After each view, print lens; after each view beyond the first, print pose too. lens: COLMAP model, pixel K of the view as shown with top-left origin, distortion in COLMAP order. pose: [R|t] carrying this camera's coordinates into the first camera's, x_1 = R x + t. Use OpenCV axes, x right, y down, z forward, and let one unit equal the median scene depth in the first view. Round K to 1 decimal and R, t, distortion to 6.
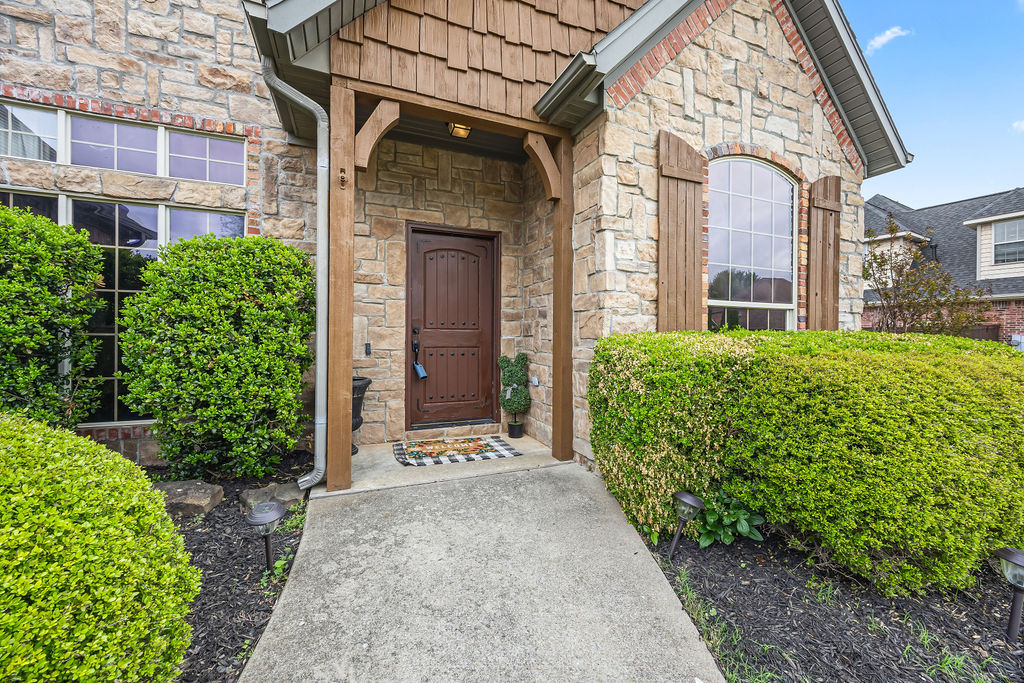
lens RADIAL K [[385.7, 0, 508.6], [0, 385.7, 338.1], [0, 0, 1]] dist [-0.001189, -0.000179]
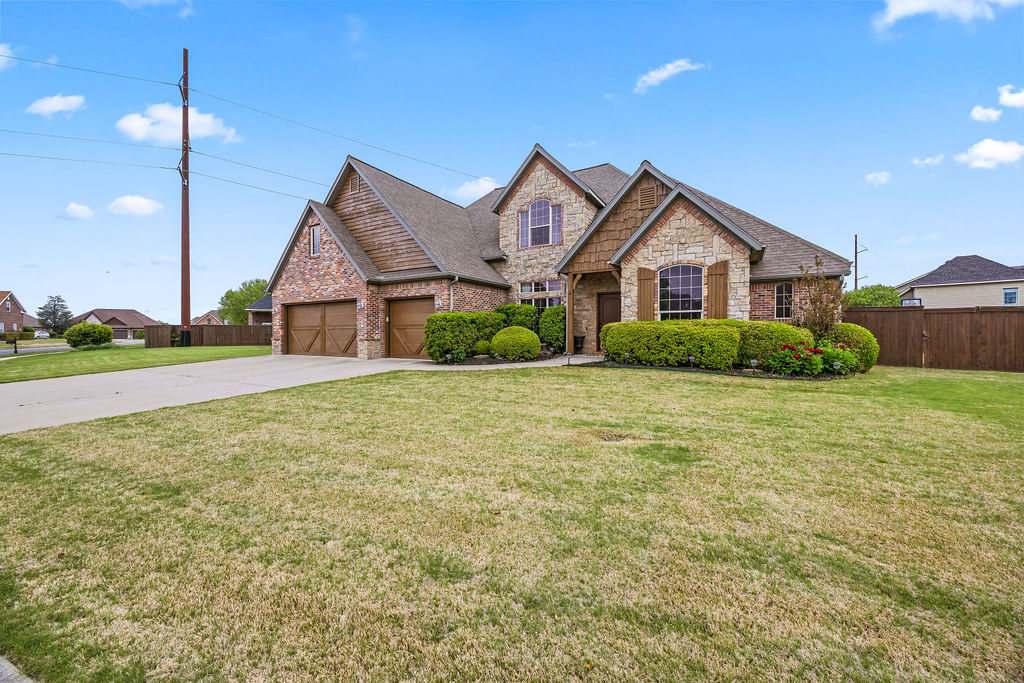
lens RADIAL K [[385.7, 0, 508.6], [0, 385.7, 338.1], [0, 0, 1]] dist [-0.001189, -0.000179]
pose [[0.607215, -0.000769, -0.794537, 2.184129], [0.000413, 1.000000, -0.000651, 0.125103], [0.794537, 0.000067, 0.607215, -1.906439]]
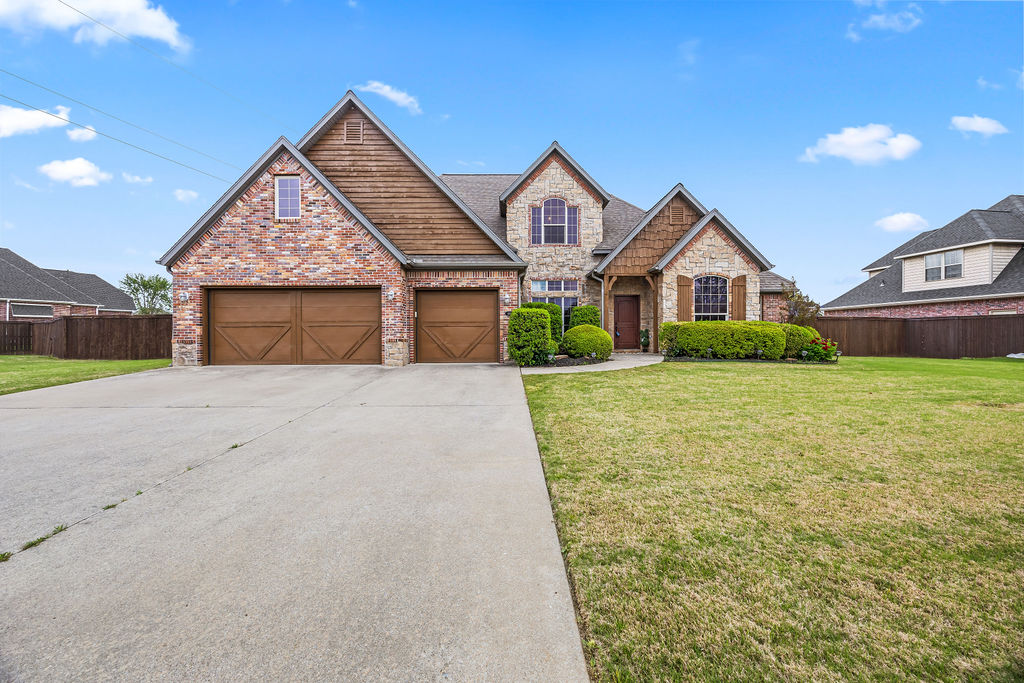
lens RADIAL K [[385.7, 0, 508.6], [0, 385.7, 338.1], [0, 0, 1]] dist [-0.001189, -0.000179]
pose [[0.930750, -0.010194, -0.365513, 0.166622], [0.009067, 0.999947, -0.004799, 0.143652], [0.365543, 0.001153, 0.930794, -3.104712]]
